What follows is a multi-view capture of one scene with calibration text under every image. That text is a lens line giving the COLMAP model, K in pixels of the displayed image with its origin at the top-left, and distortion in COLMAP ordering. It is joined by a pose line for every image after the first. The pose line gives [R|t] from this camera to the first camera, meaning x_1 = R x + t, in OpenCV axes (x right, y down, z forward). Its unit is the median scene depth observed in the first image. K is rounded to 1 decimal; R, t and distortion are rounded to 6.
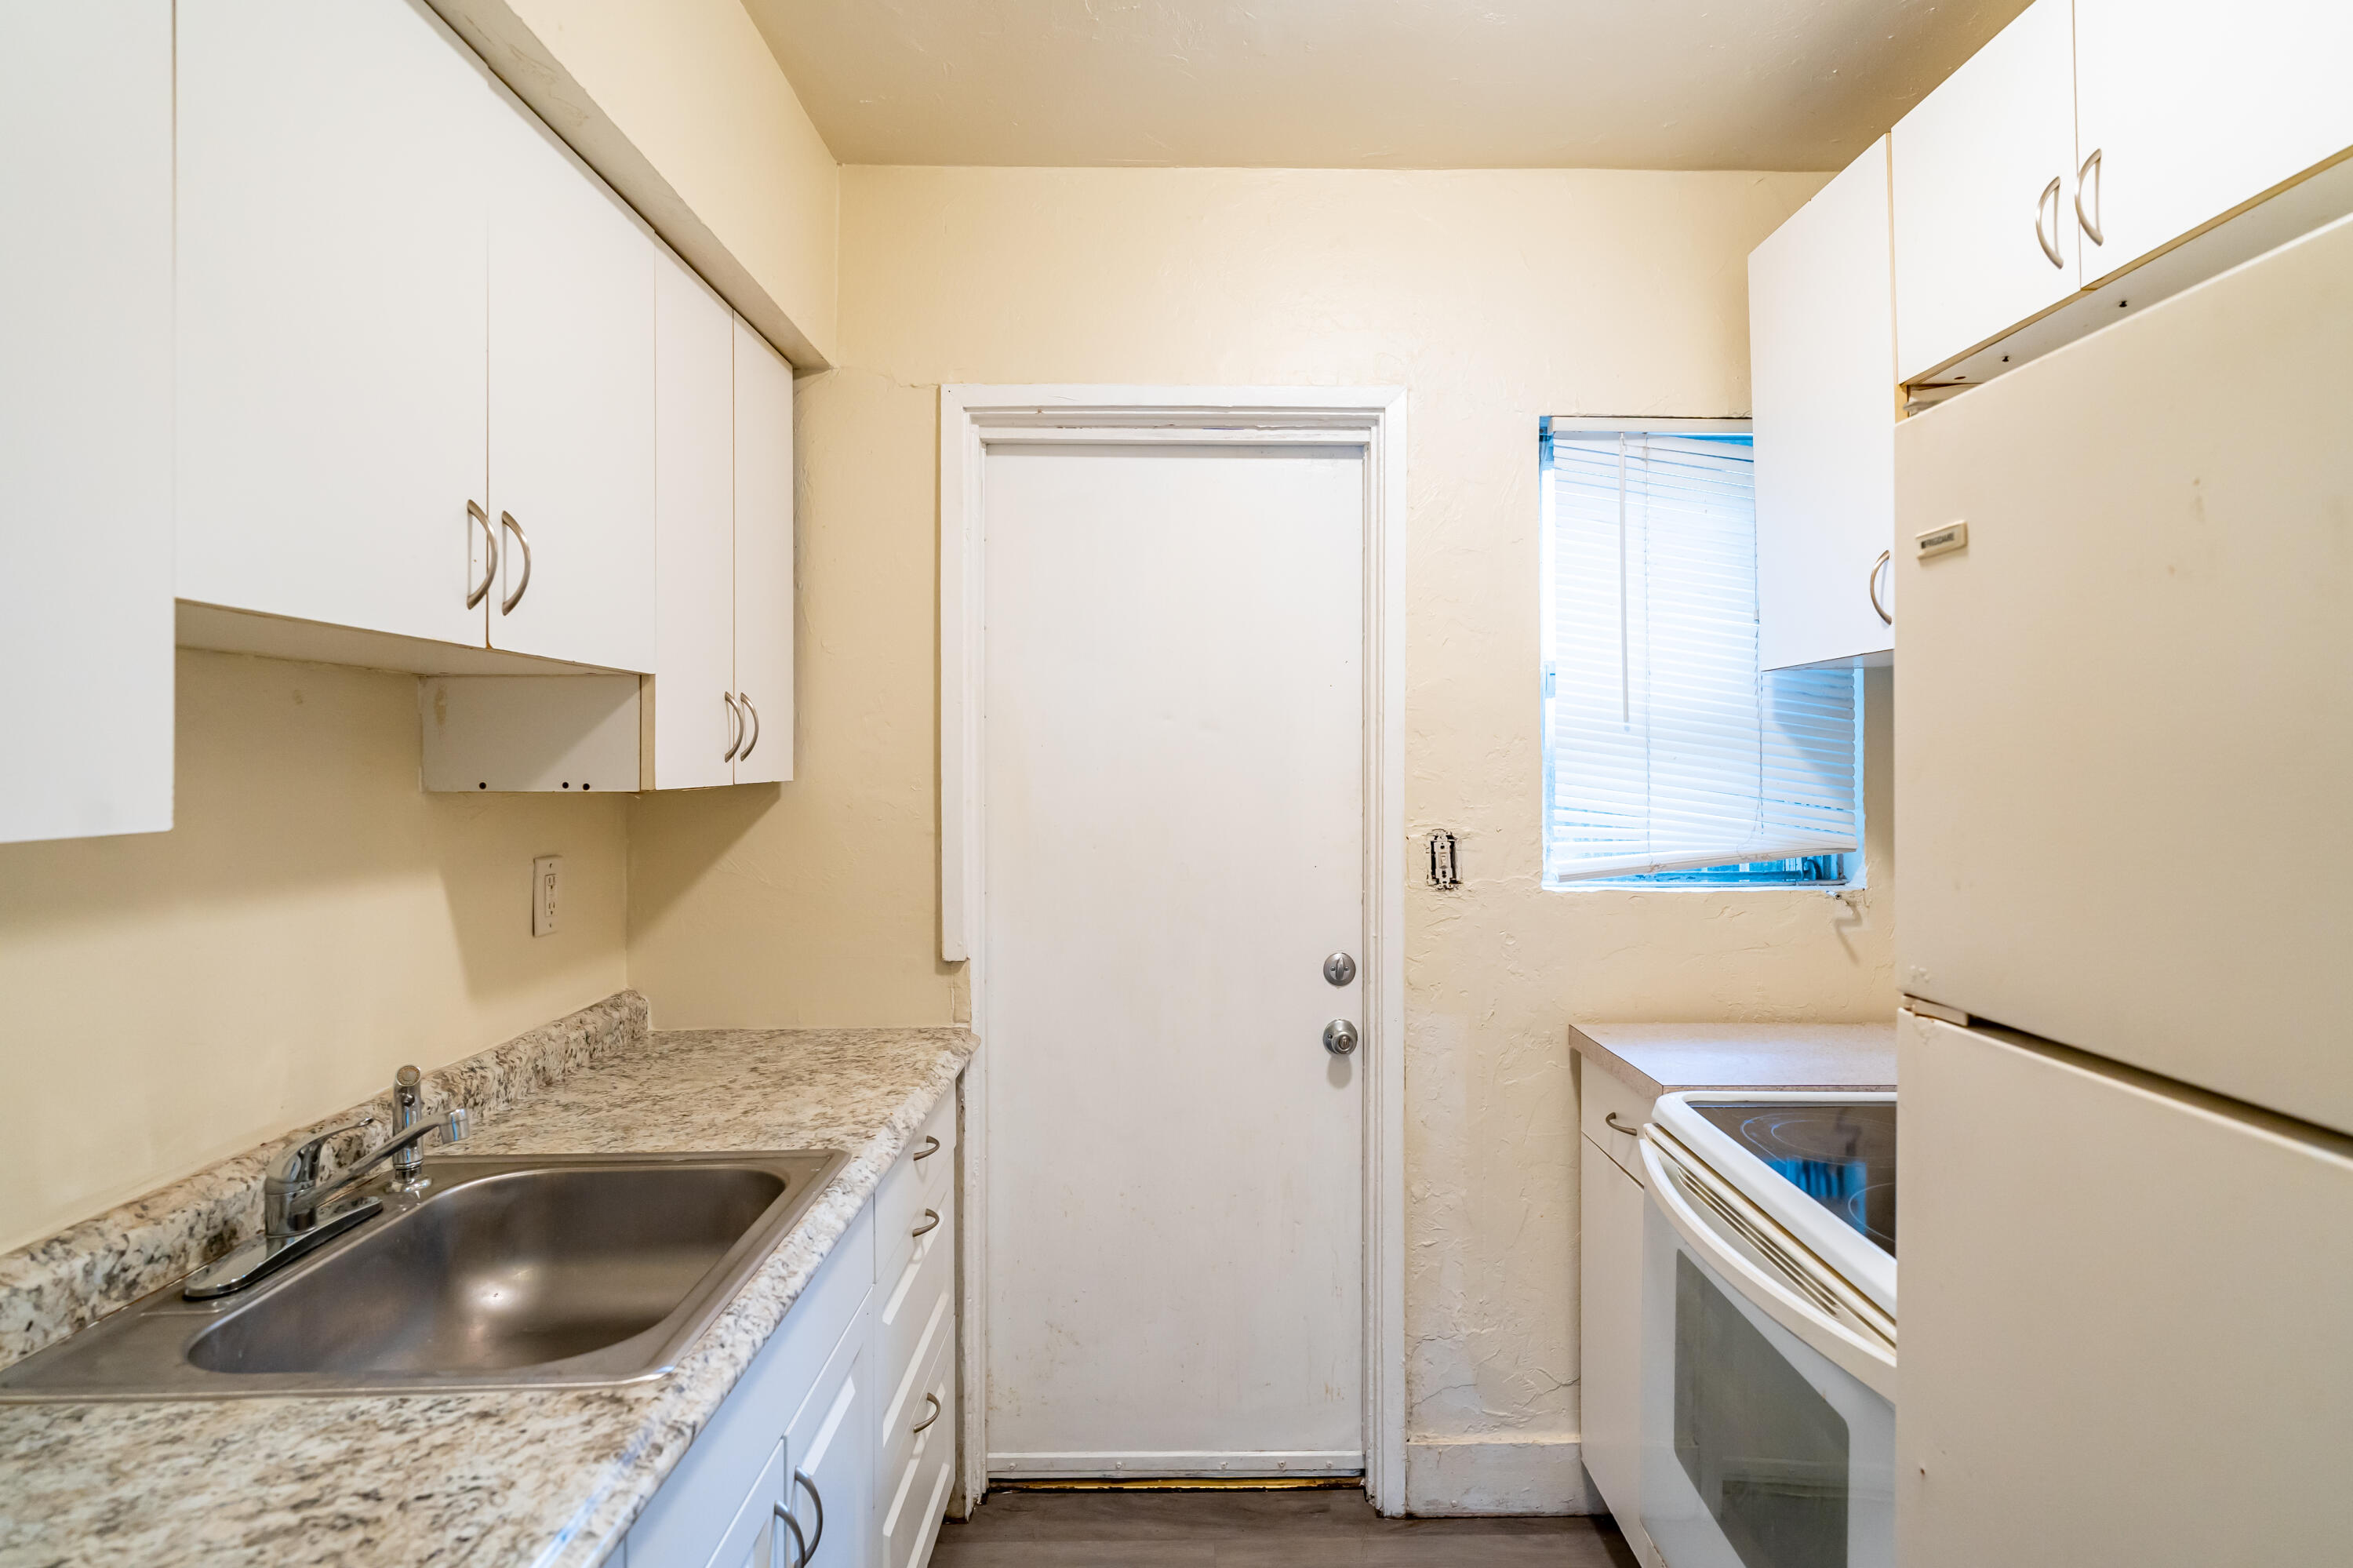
lens RADIAL K [[1298.4, 0, 1214.9], [0, 1298.4, 762.3], [0, 0, 1]] dist [-0.005009, 0.002540]
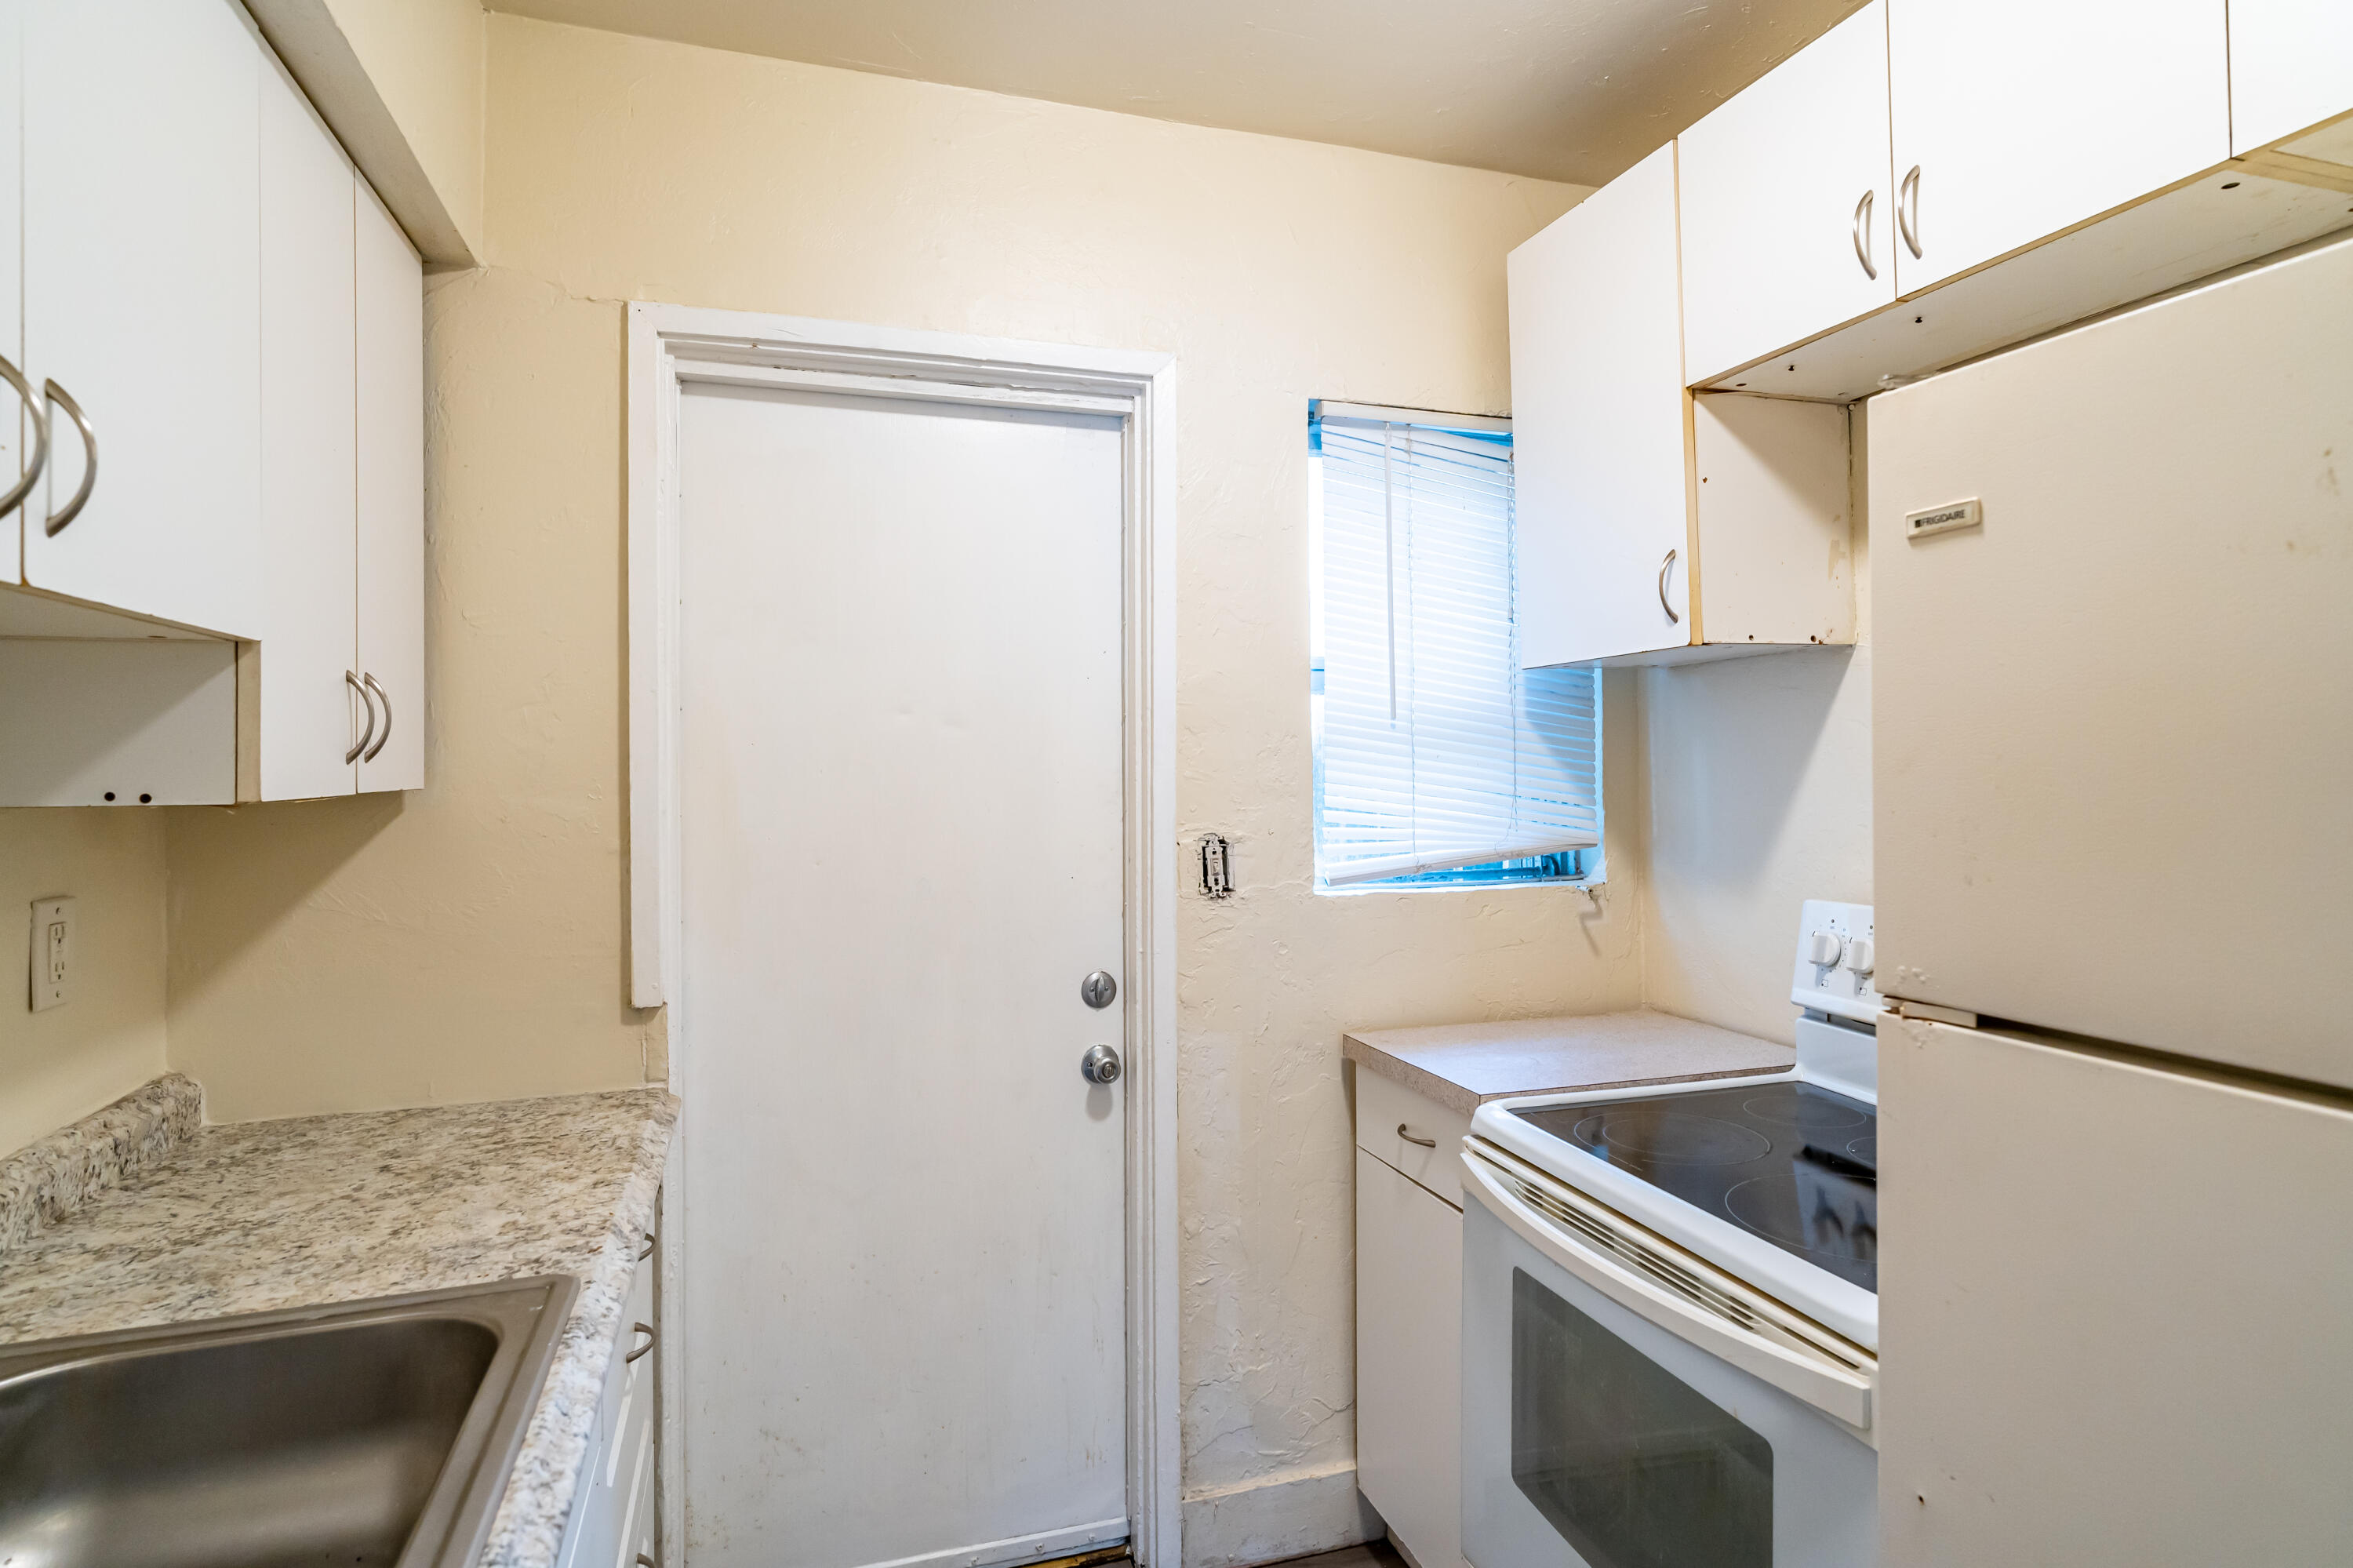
lens RADIAL K [[1298.0, 0, 1217.4], [0, 1298.0, 760.3], [0, 0, 1]] dist [-0.002972, 0.001909]
pose [[0.953445, -0.004157, 0.301540, -0.114883], [0.005827, 0.999972, -0.004639, 0.003709], [-0.301512, 0.006180, 0.953442, 0.123597]]
